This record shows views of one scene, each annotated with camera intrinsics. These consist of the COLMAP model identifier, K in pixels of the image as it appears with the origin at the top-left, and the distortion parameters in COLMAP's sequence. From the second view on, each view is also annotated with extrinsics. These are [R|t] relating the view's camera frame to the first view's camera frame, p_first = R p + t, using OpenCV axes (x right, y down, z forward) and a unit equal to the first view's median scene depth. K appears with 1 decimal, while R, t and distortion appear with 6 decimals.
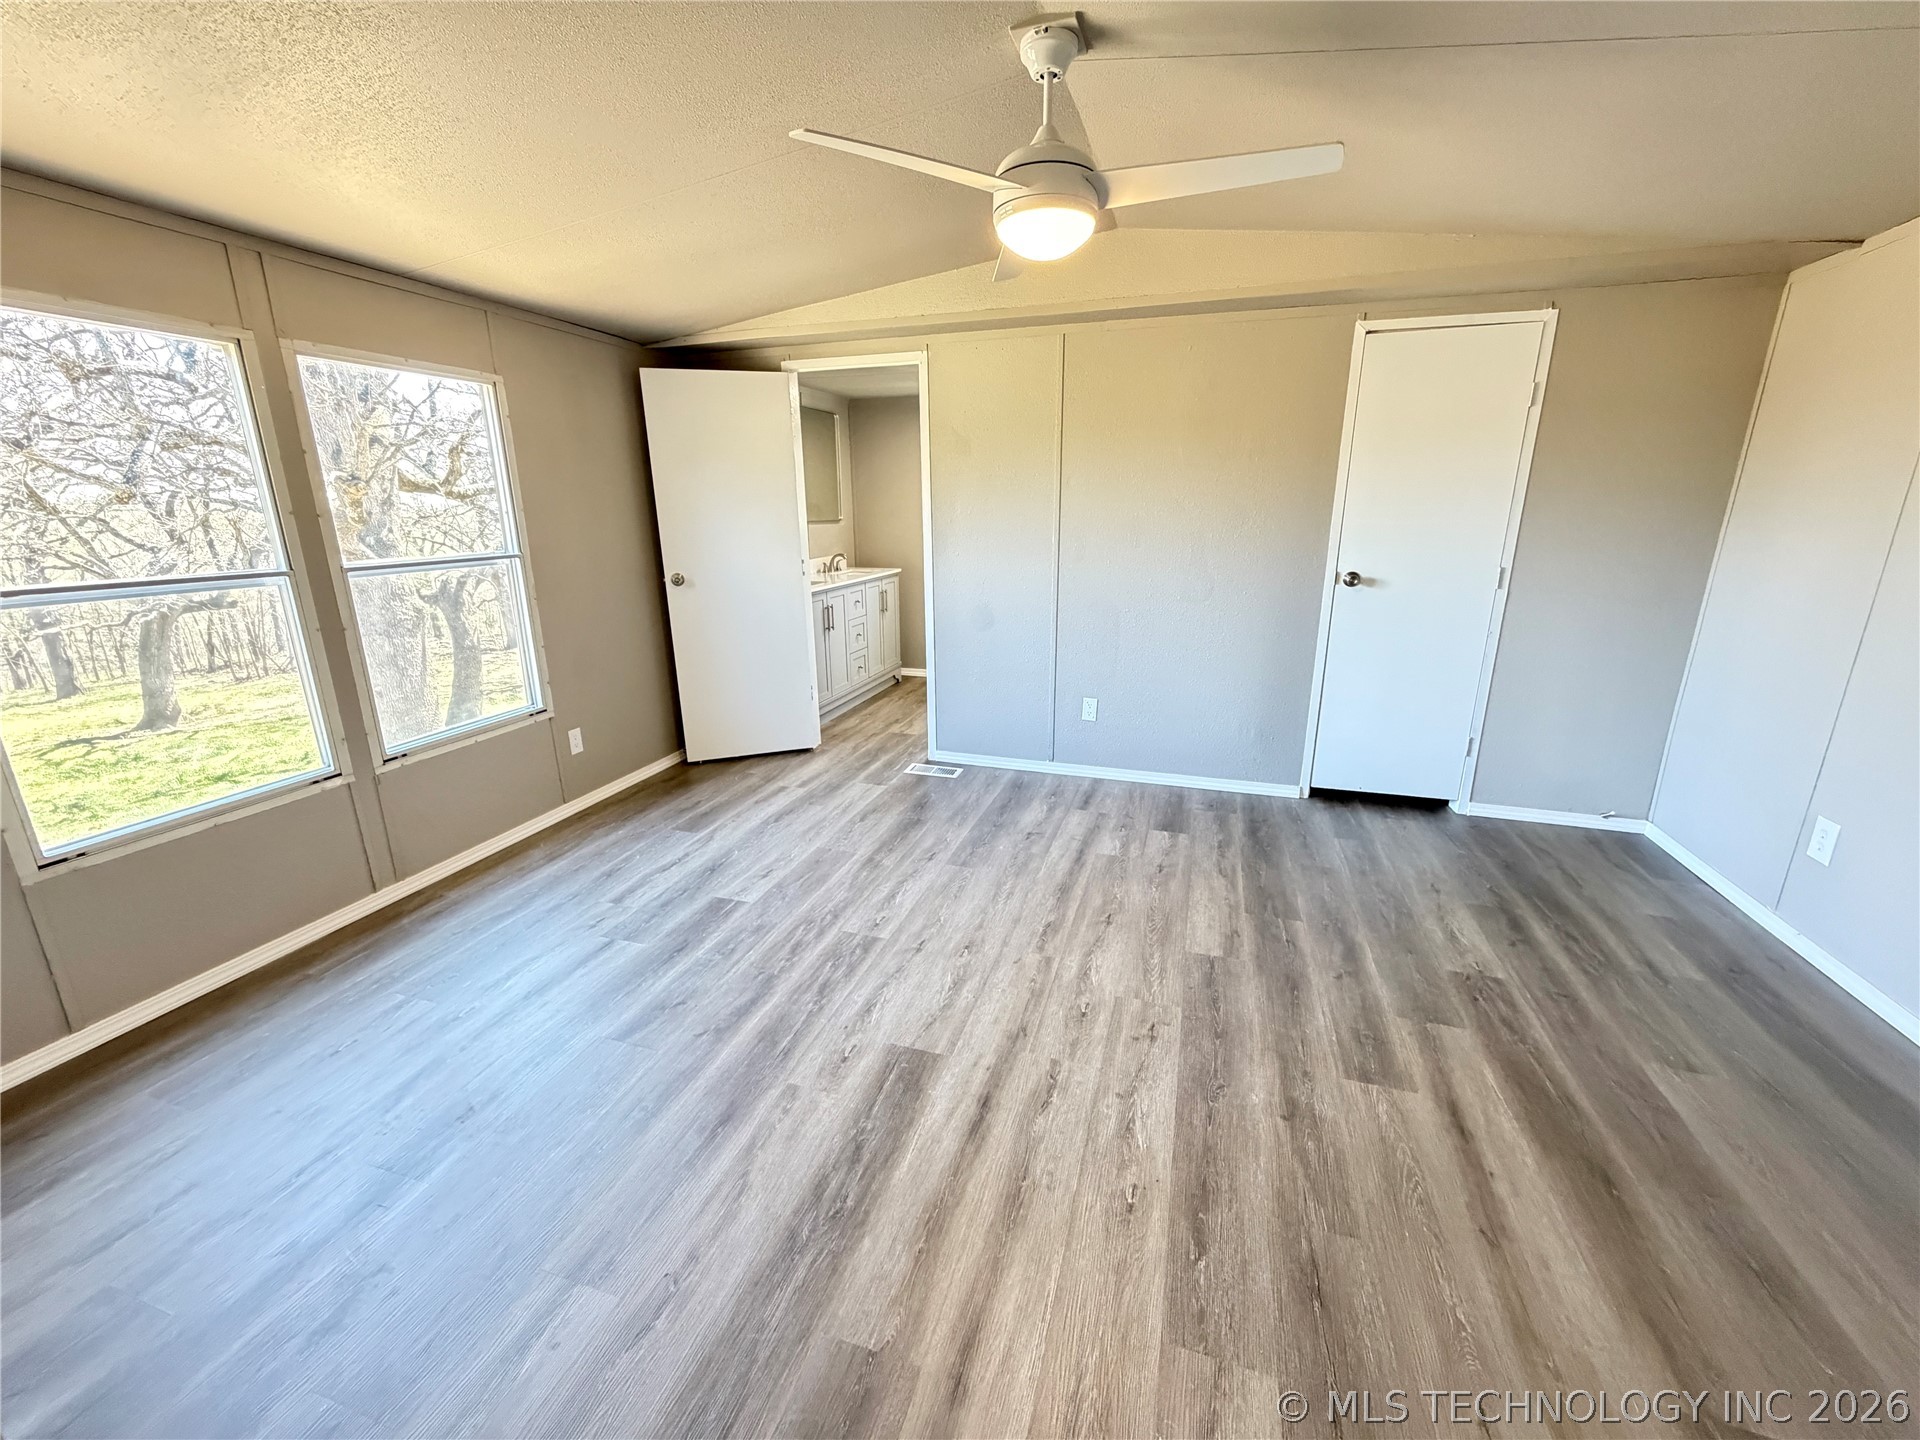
lens RADIAL K [[763.5, 0, 953.9], [0, 763.5, 719.1], [0, 0, 1]] dist [-0.000156, -0.000633]
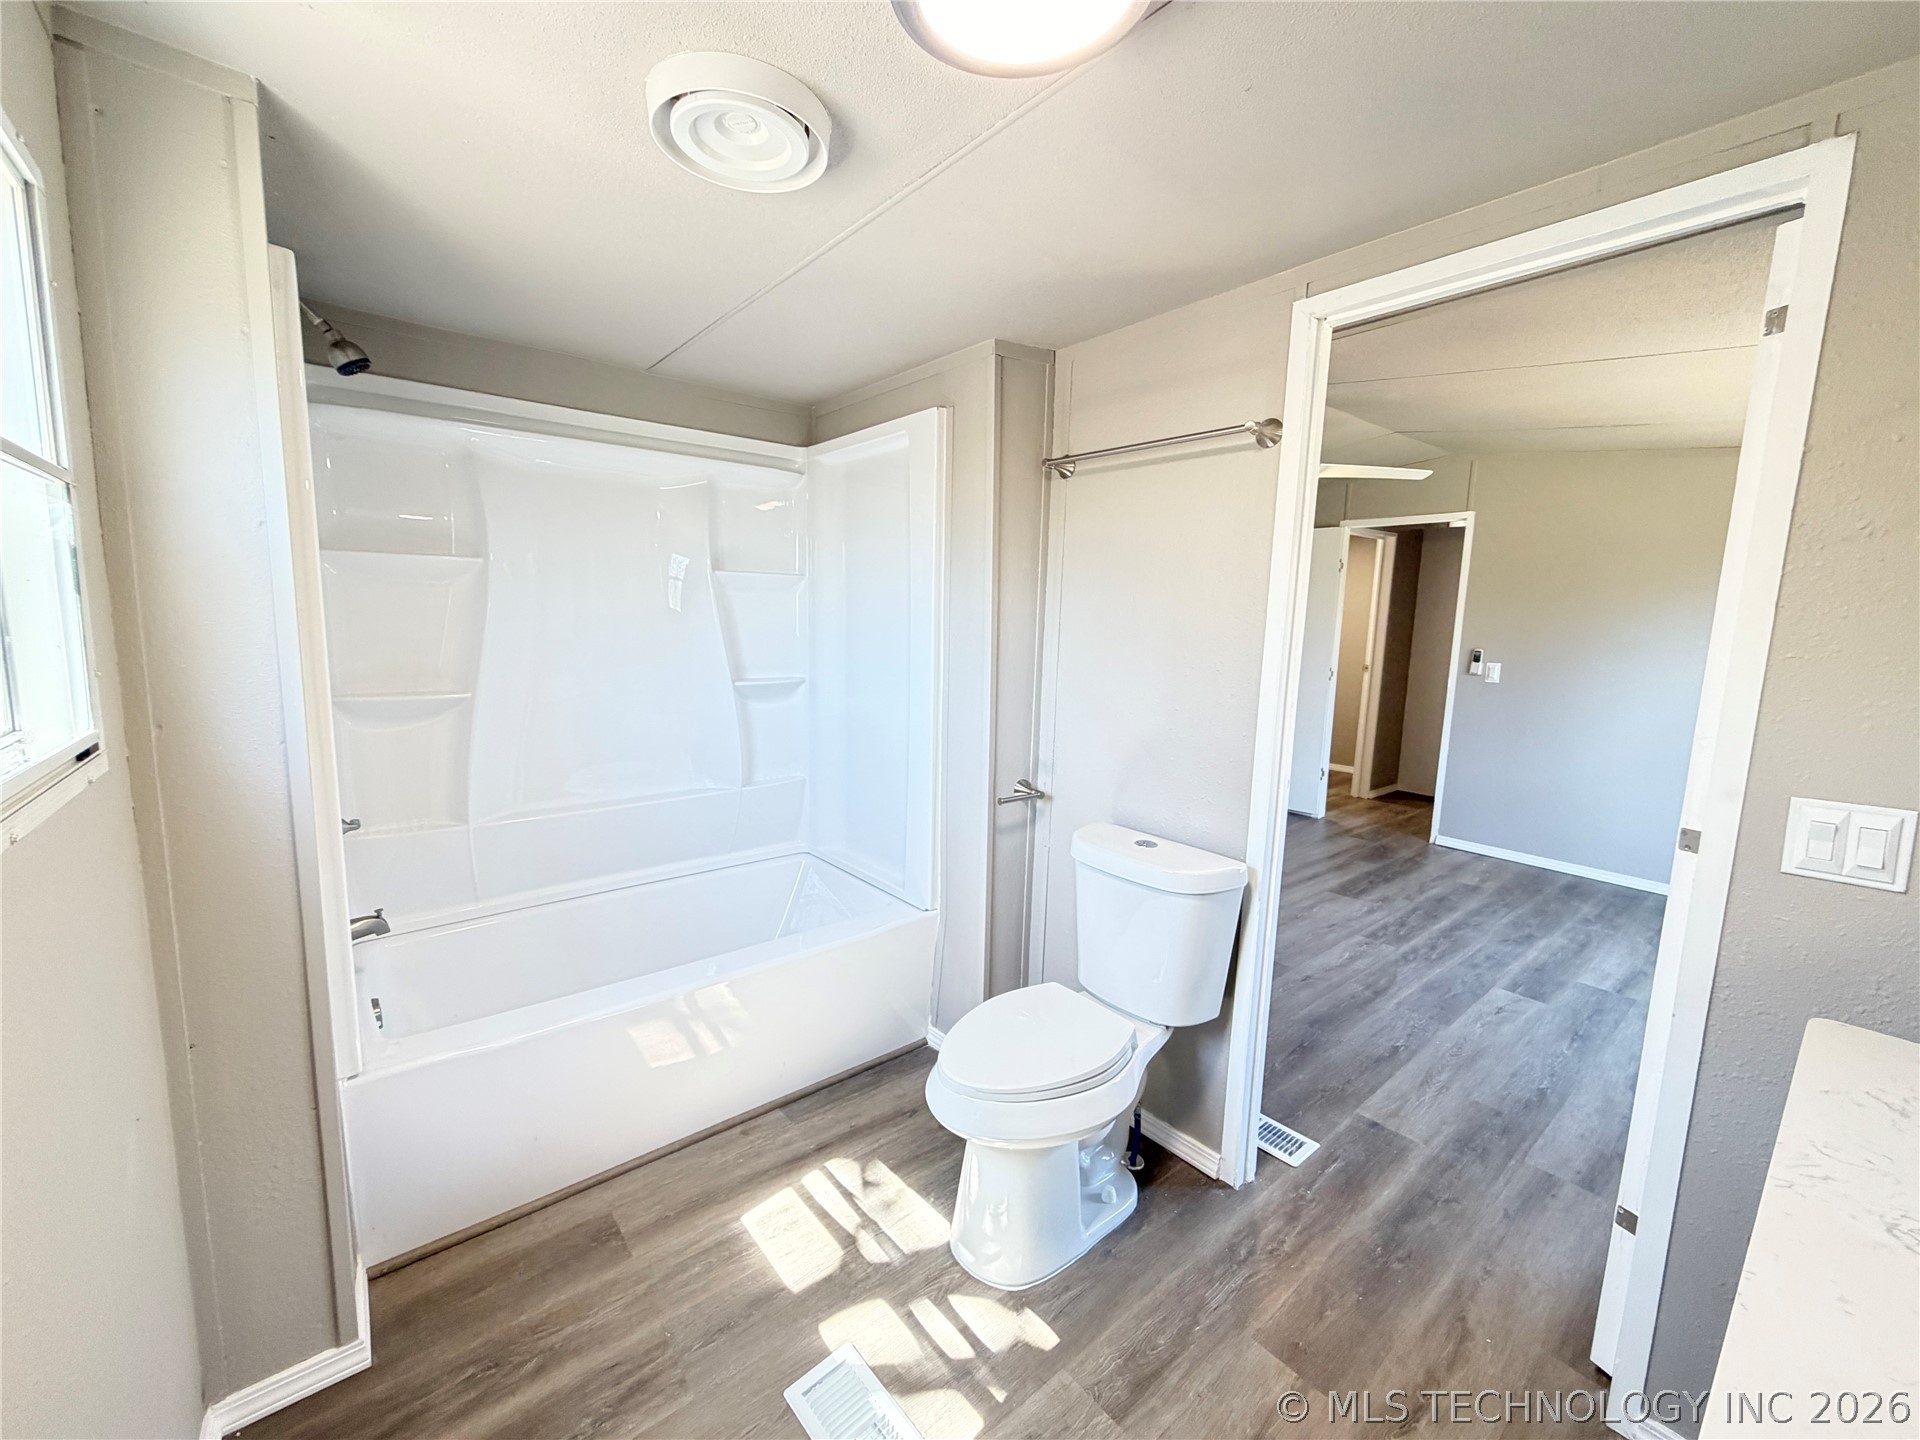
lens RADIAL K [[763.5, 0, 954.1], [0, 763.5, 719.2], [0, 0, 1]] dist [-0.000156, -0.000633]
pose [[-0.842139, -0.090122, 0.531677, -0.149900], [0.121902, 0.928601, 0.350486, -0.563326], [-0.525302, 0.359971, -0.771025, 2.012854]]
